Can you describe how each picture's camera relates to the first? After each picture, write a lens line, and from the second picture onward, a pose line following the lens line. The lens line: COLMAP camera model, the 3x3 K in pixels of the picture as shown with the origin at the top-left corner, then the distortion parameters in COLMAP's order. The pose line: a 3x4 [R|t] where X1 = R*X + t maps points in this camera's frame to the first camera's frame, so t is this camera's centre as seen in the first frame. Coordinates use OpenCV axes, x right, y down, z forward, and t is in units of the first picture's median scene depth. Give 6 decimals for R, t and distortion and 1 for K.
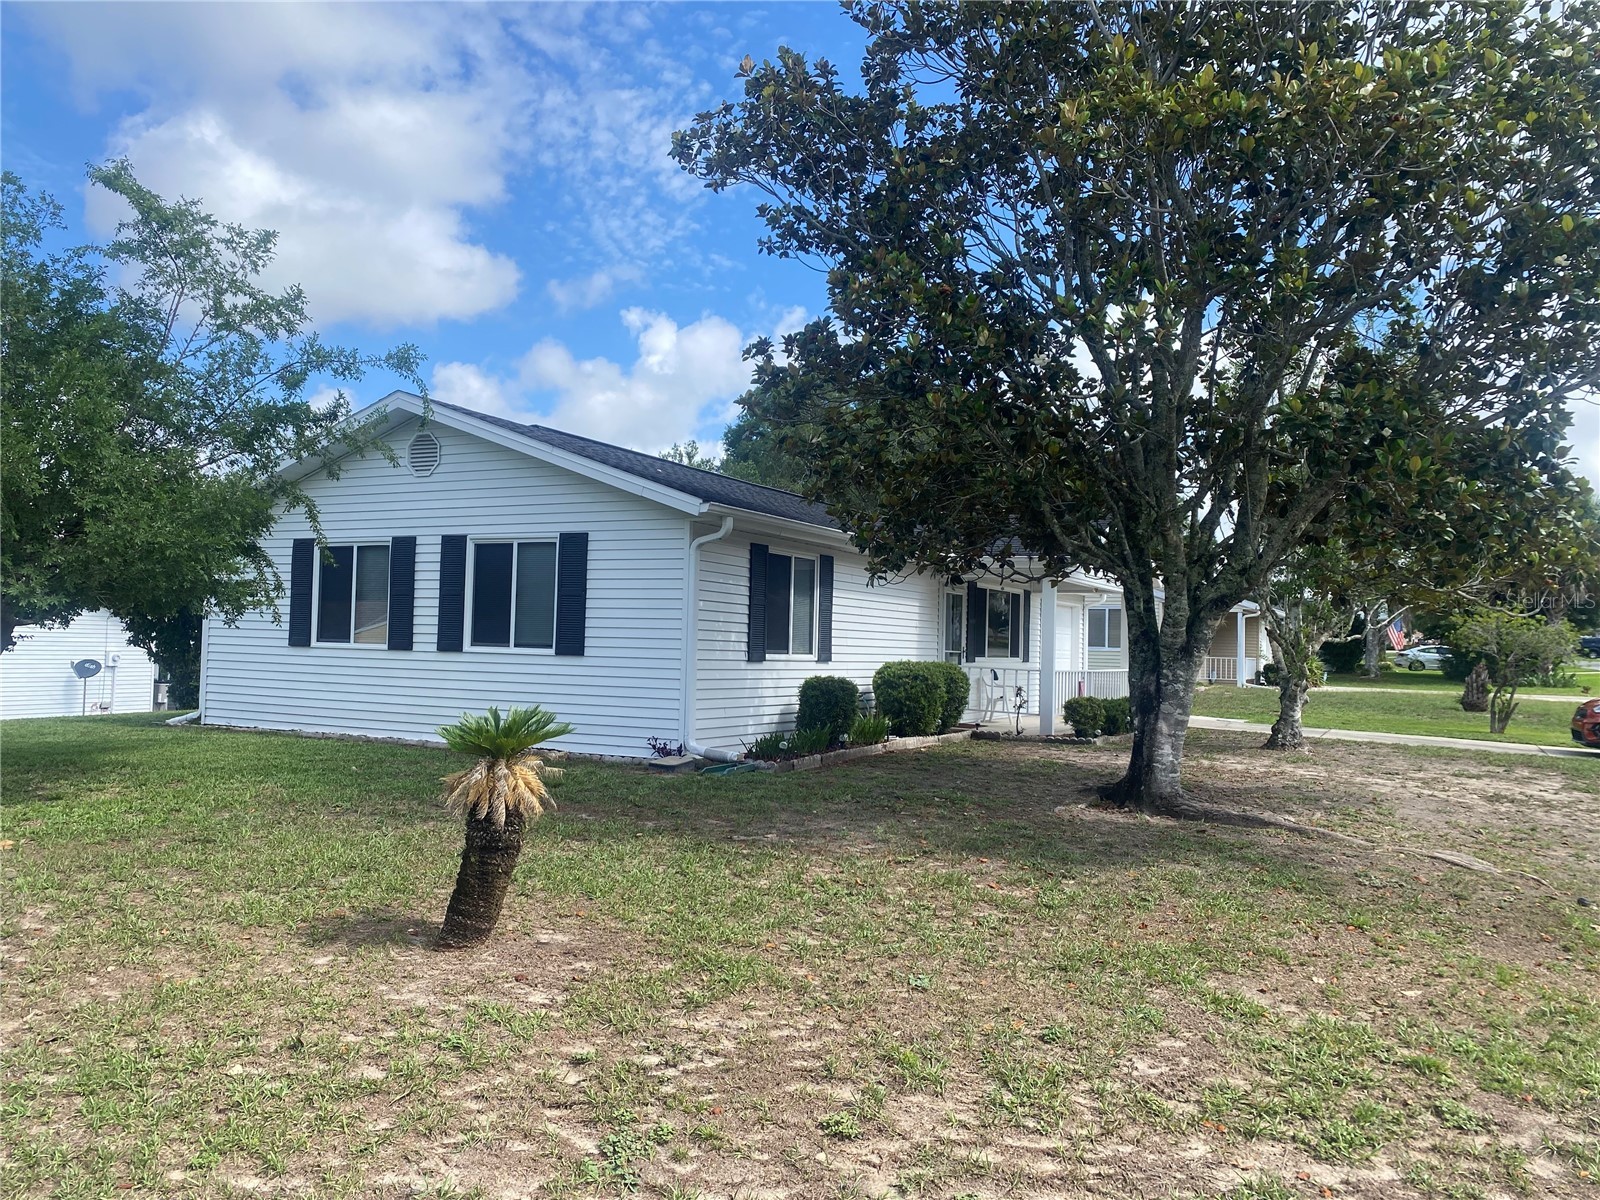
lens RADIAL K [[1218.9, 0, 795.3], [0, 1218.9, 600.7], [0, 0, 1]] dist [0.023743, -0.029649]
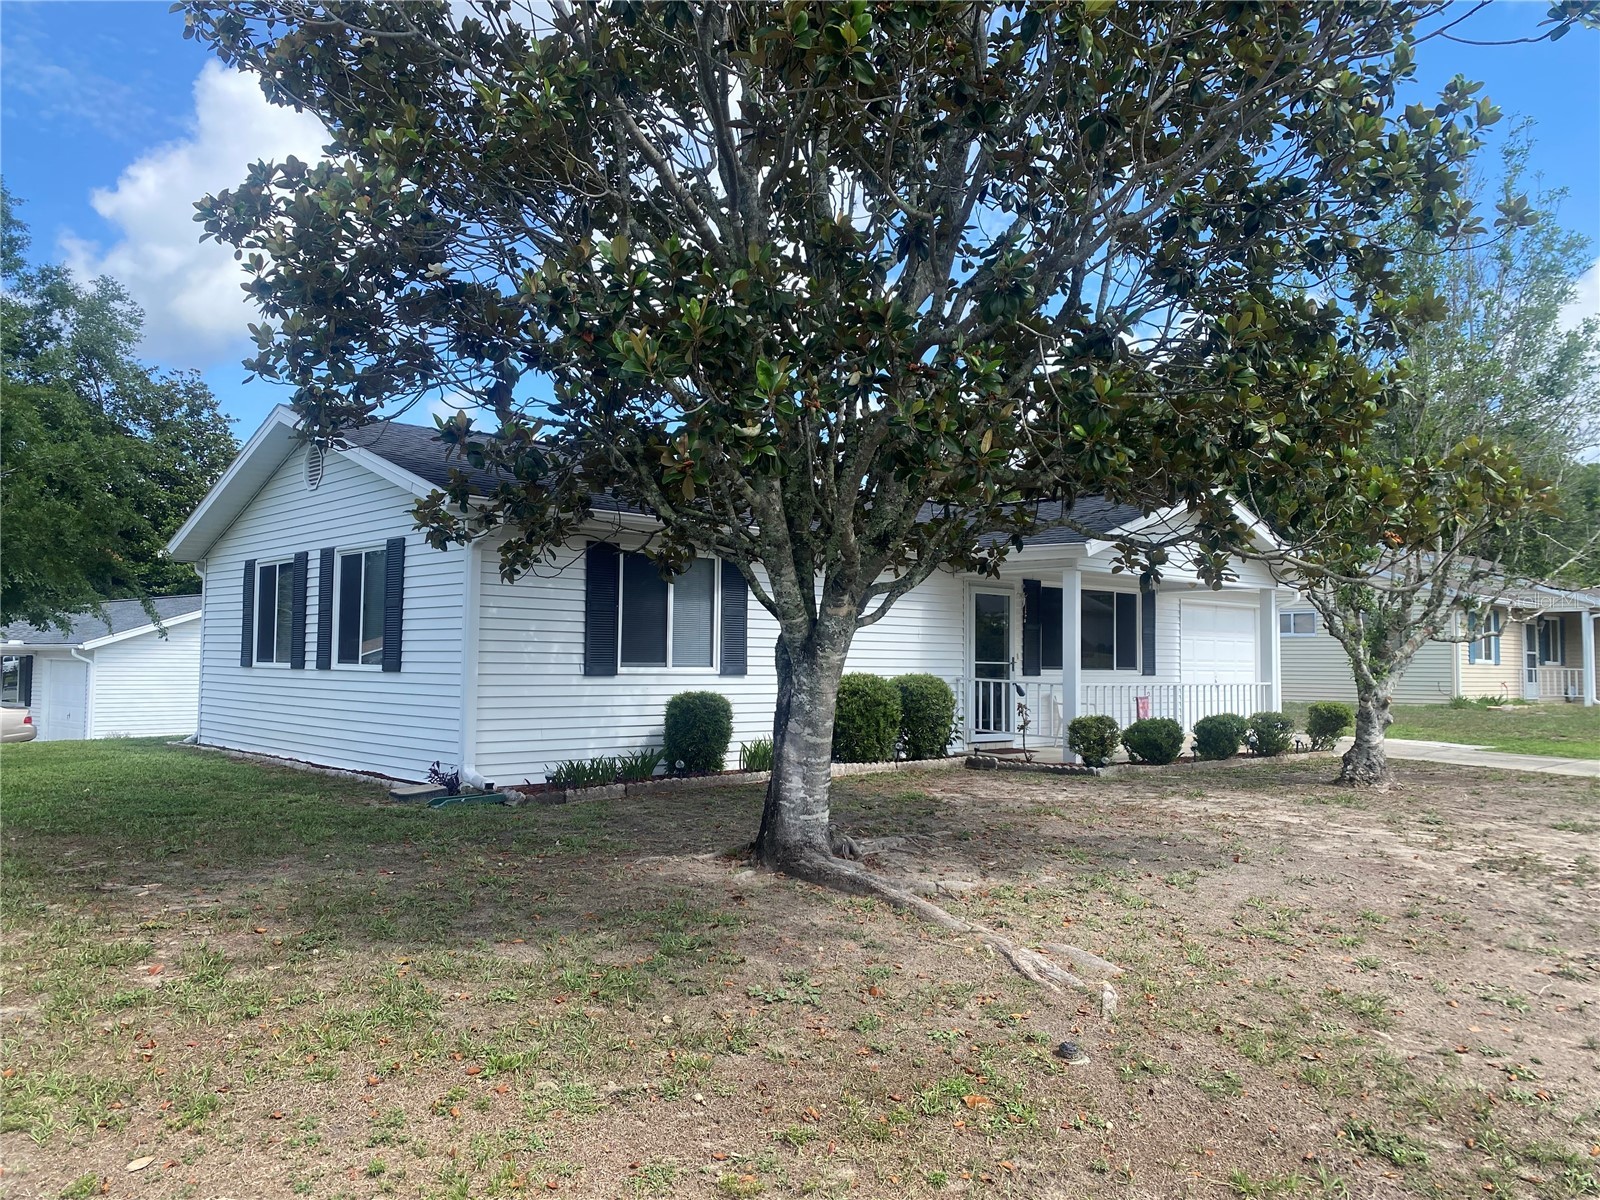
lens RADIAL K [[1218.9, 0, 801.8], [0, 1218.9, 598.8], [0, 0, 1]] dist [0.023743, -0.029649]
pose [[0.941811, -0.034781, -0.334337, 0.388336], [0.027793, 0.999284, -0.025664, 0.020244], [0.334991, 0.014878, 0.942104, 0.210943]]
